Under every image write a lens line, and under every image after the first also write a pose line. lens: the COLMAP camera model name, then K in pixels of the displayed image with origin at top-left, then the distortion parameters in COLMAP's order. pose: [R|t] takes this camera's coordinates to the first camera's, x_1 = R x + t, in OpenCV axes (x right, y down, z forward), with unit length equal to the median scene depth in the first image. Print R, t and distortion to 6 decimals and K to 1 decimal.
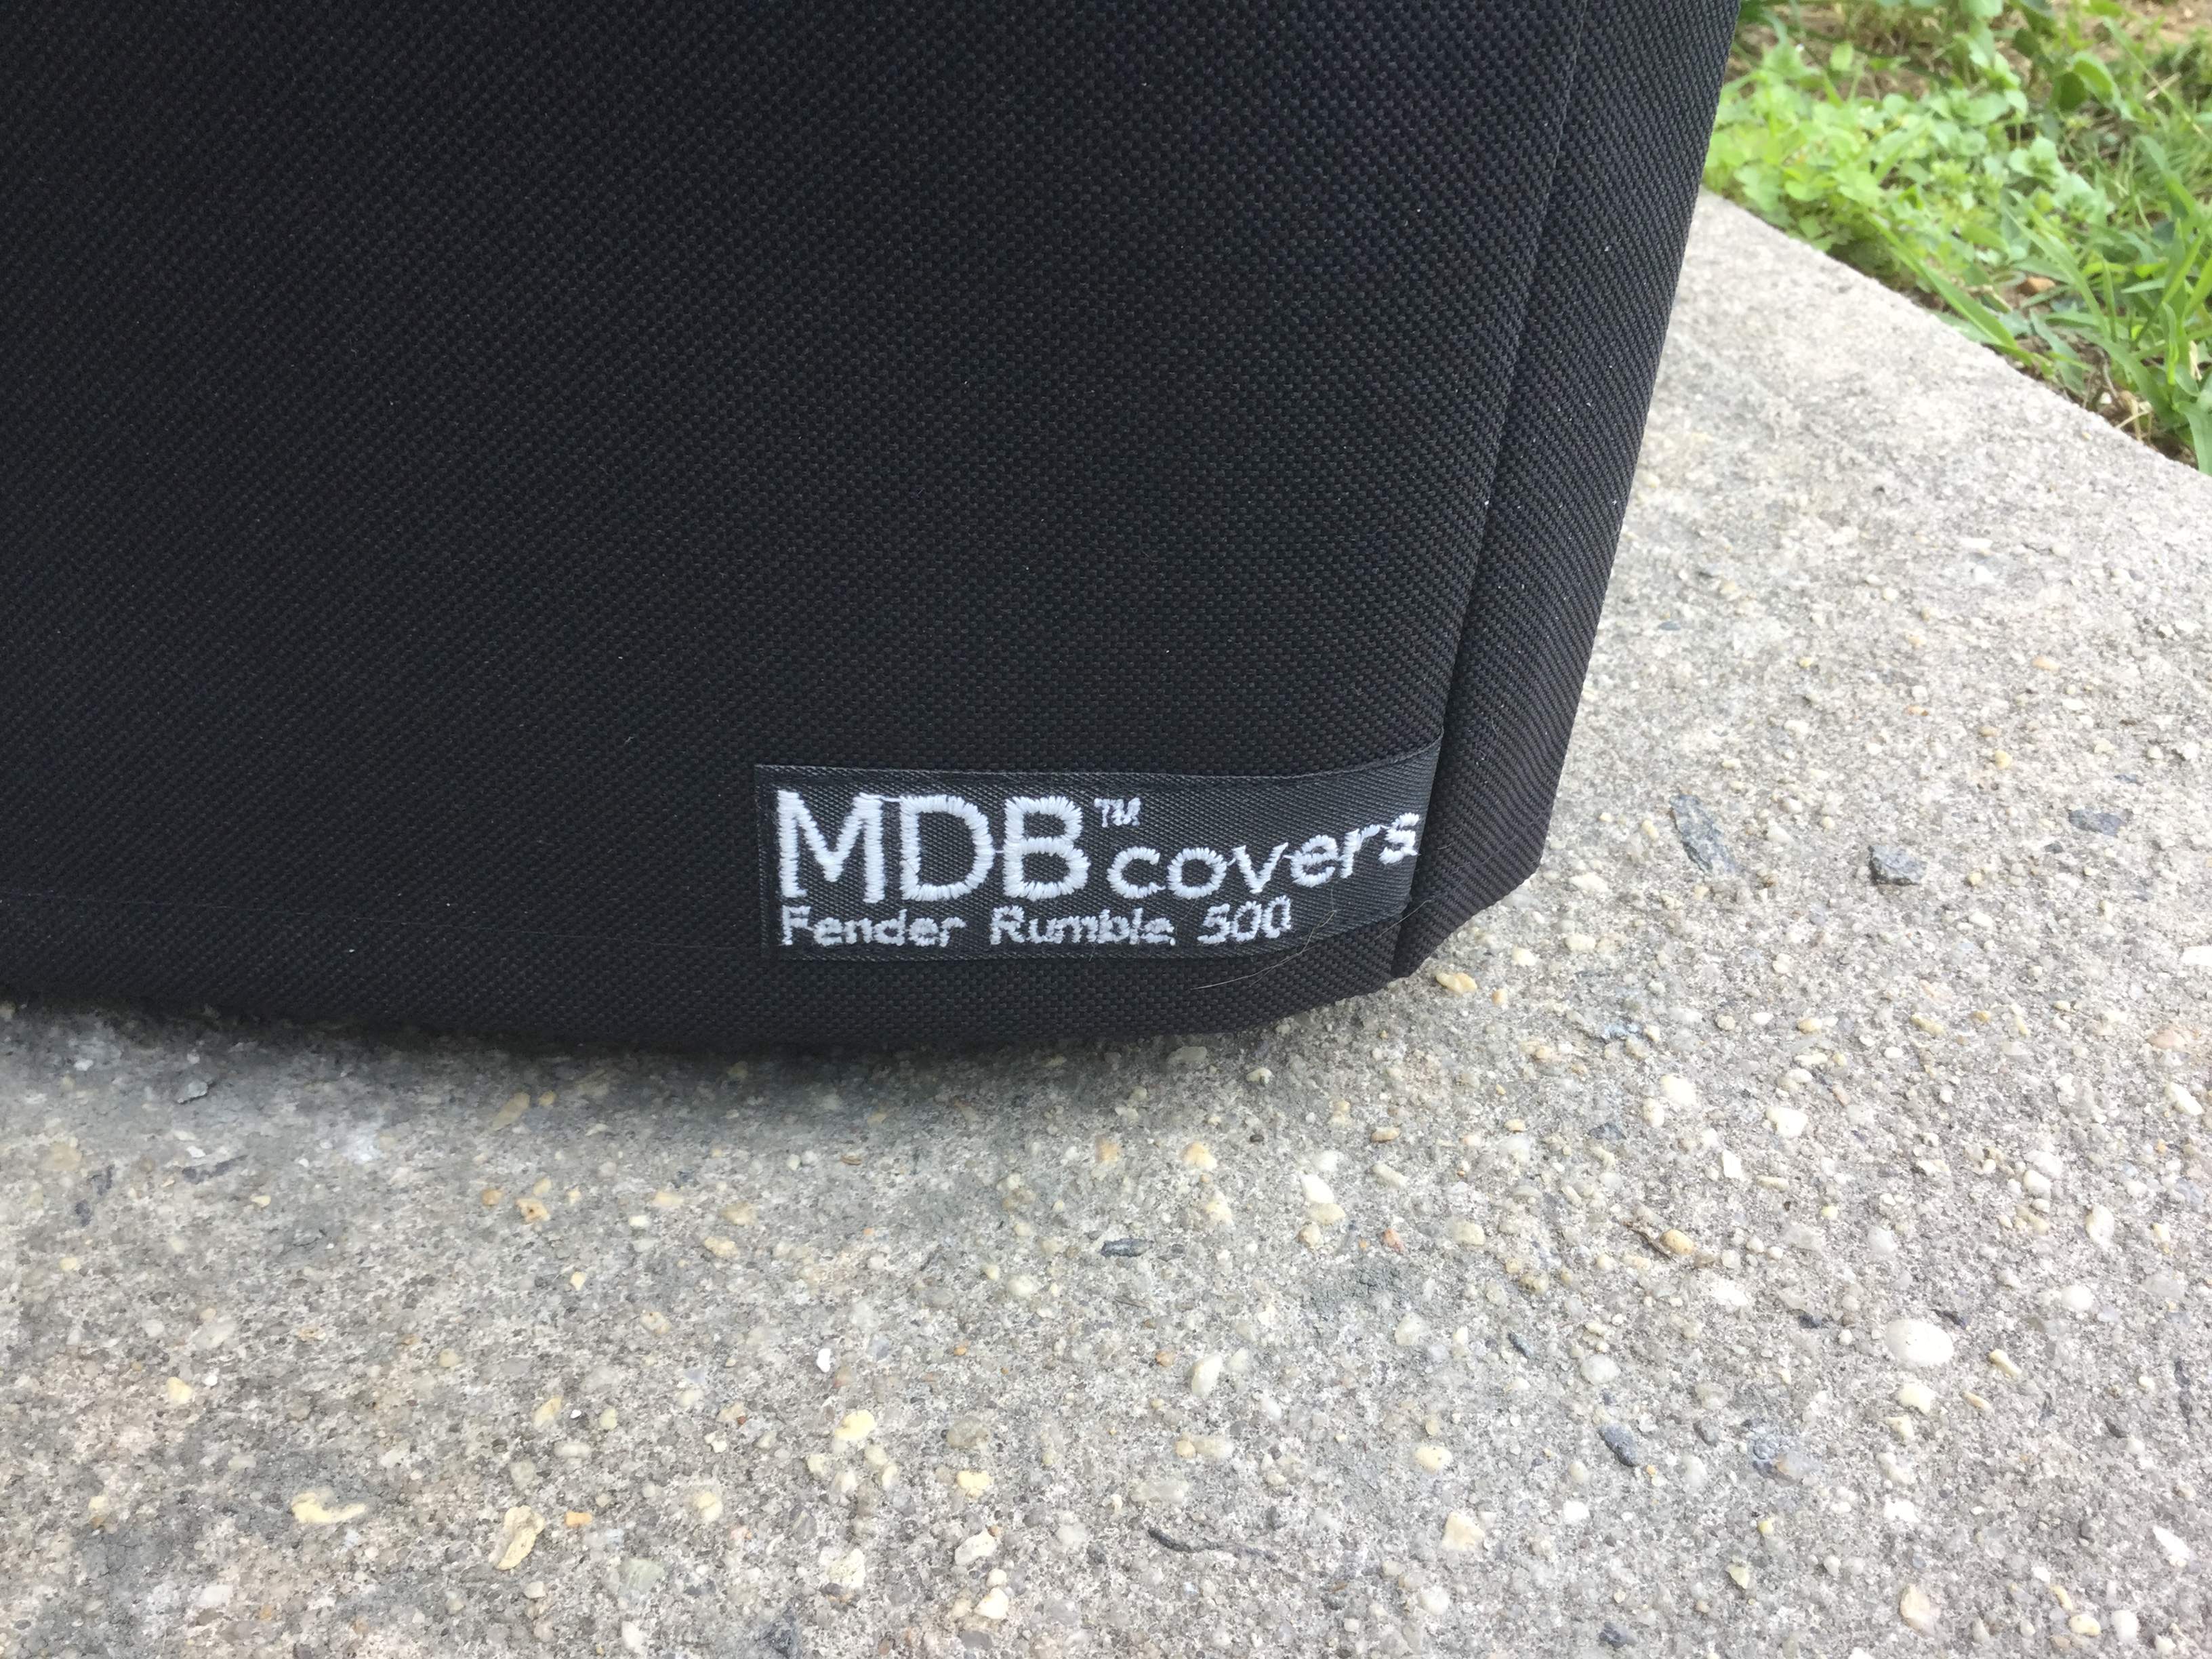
lens RADIAL K [[2010.2, 0, 1092.7], [0, 2010.2, 828.5], [0, 0, 1]] dist [0.021305, -0.020130]
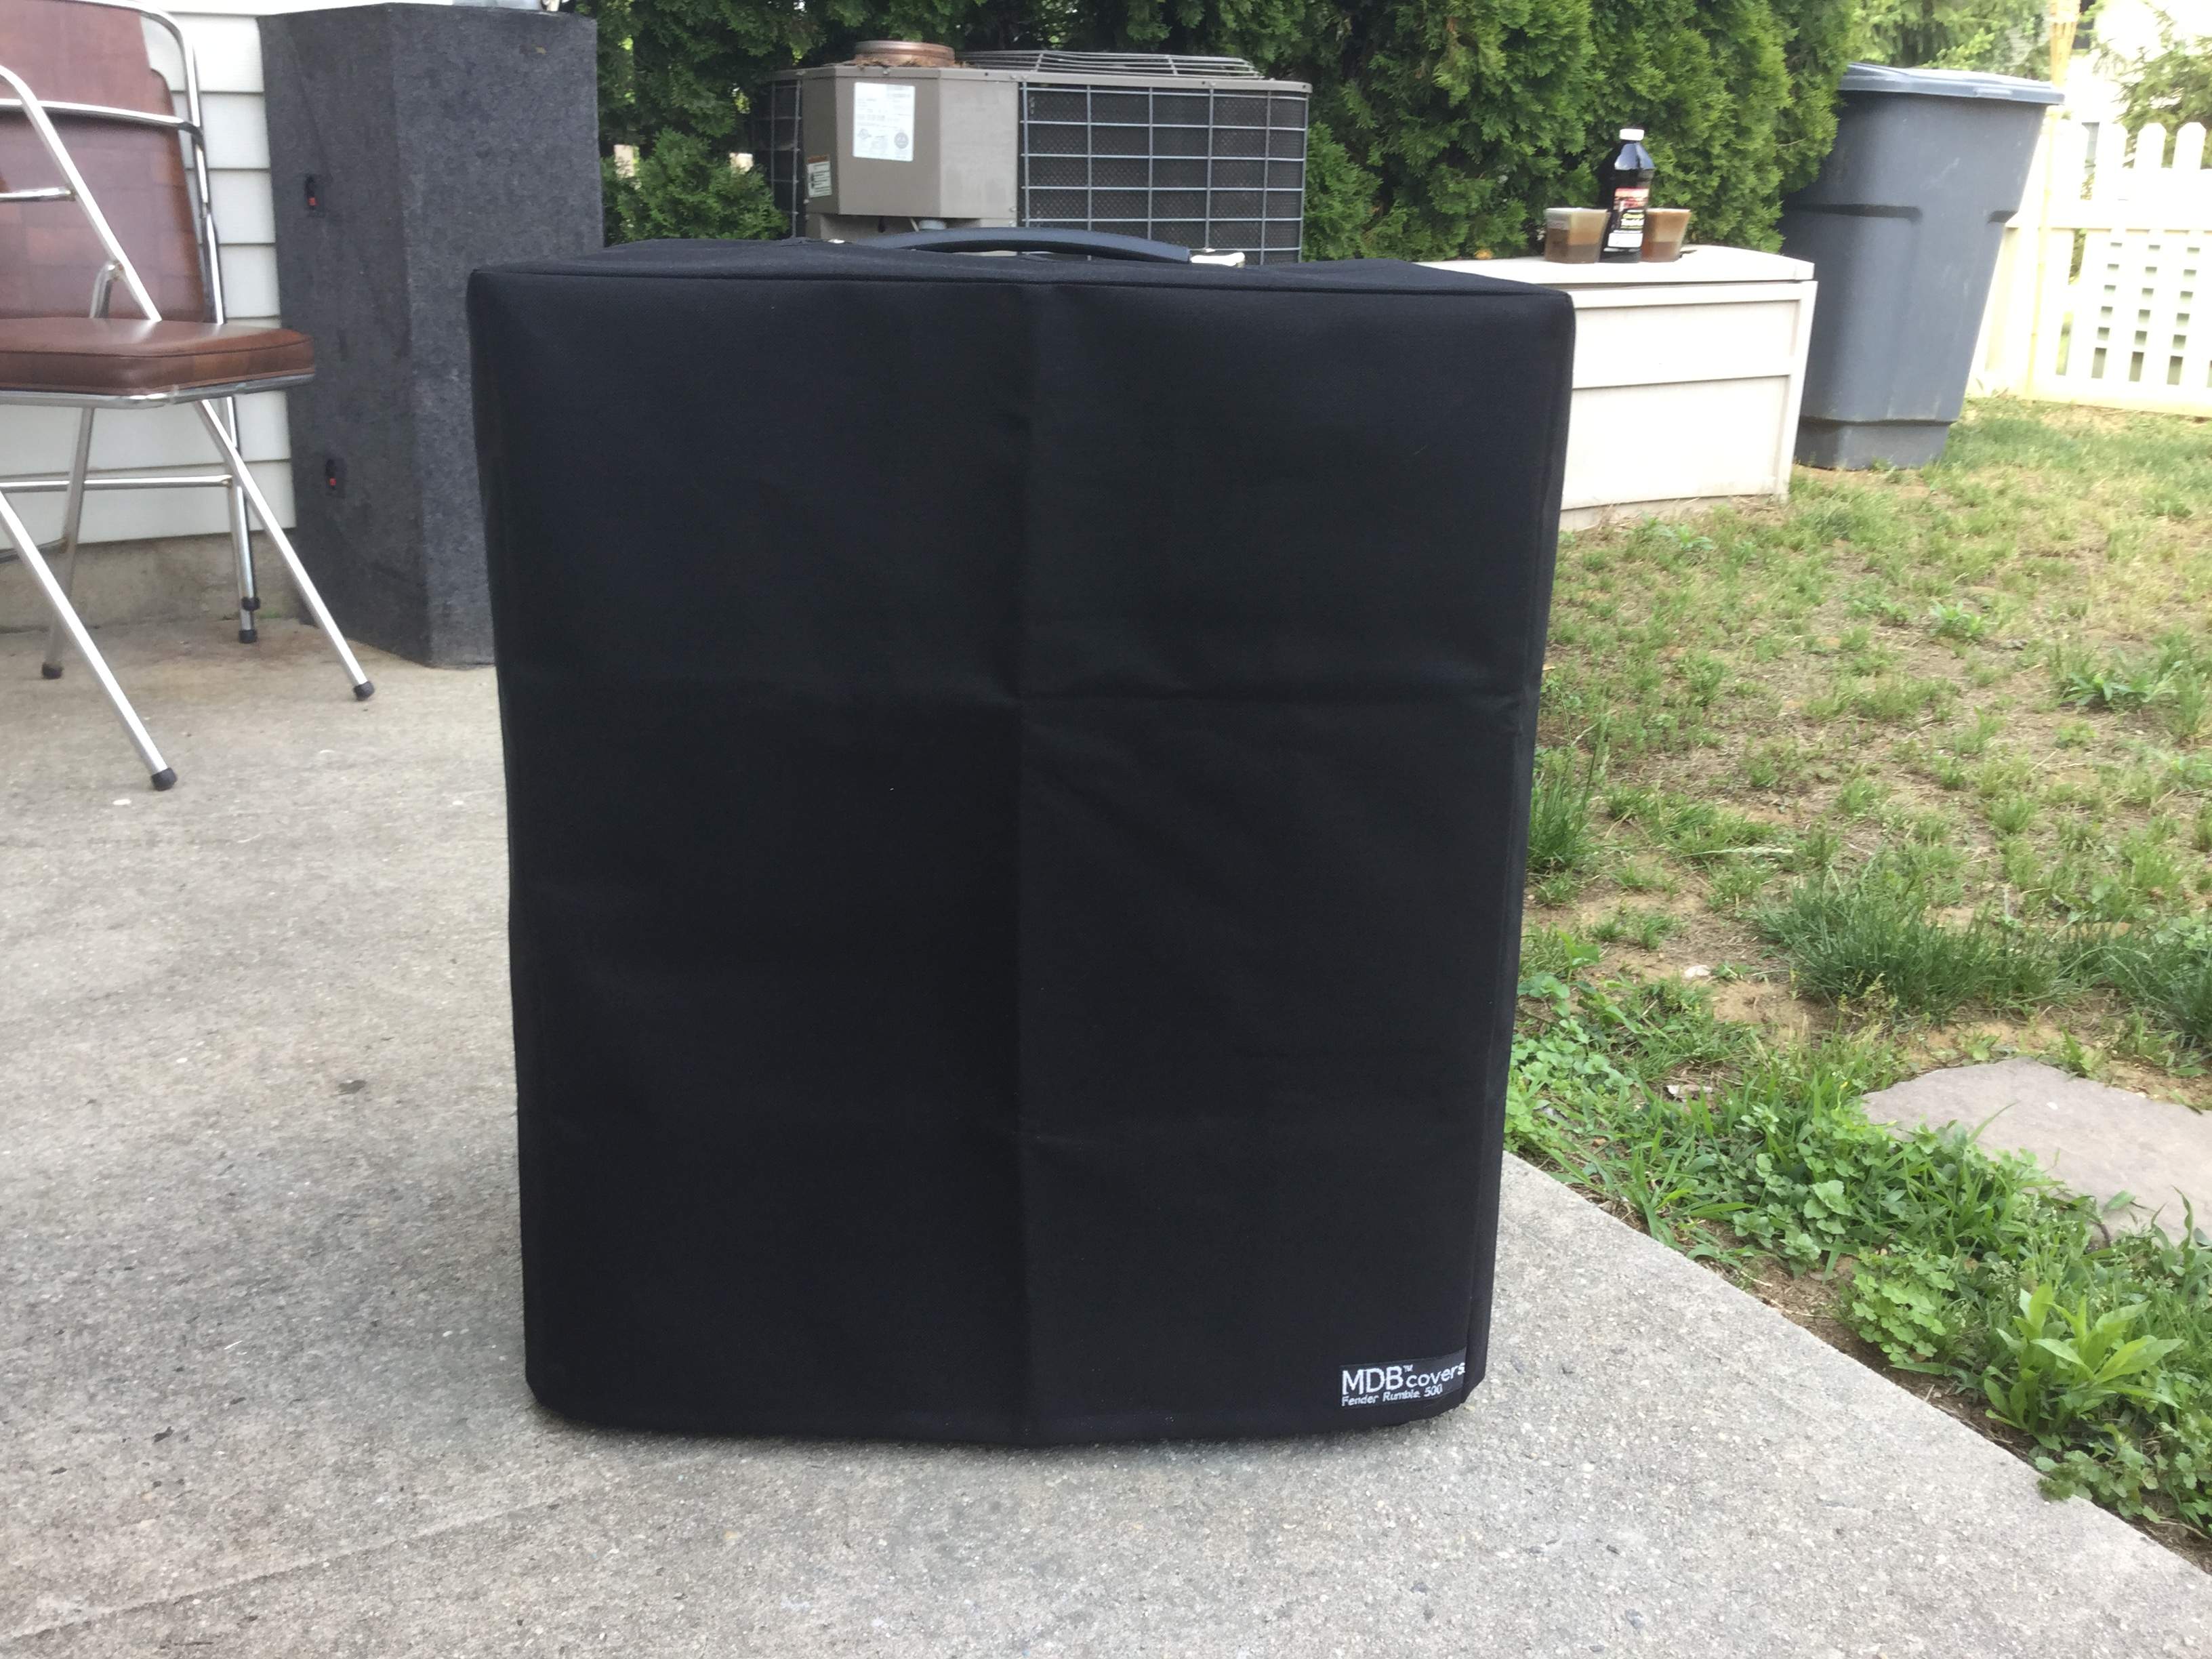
lens RADIAL K [[2010.2, 0, 1109.0], [0, 2010.2, 817.2], [0, 0, 1]] dist [0.021305, -0.020130]
pose [[0.986026, -0.073511, 0.149497, -1.220097], [0.117589, 0.942779, -0.311994, 0.155318], [-0.118007, 0.325213, 0.938249, -3.598482]]
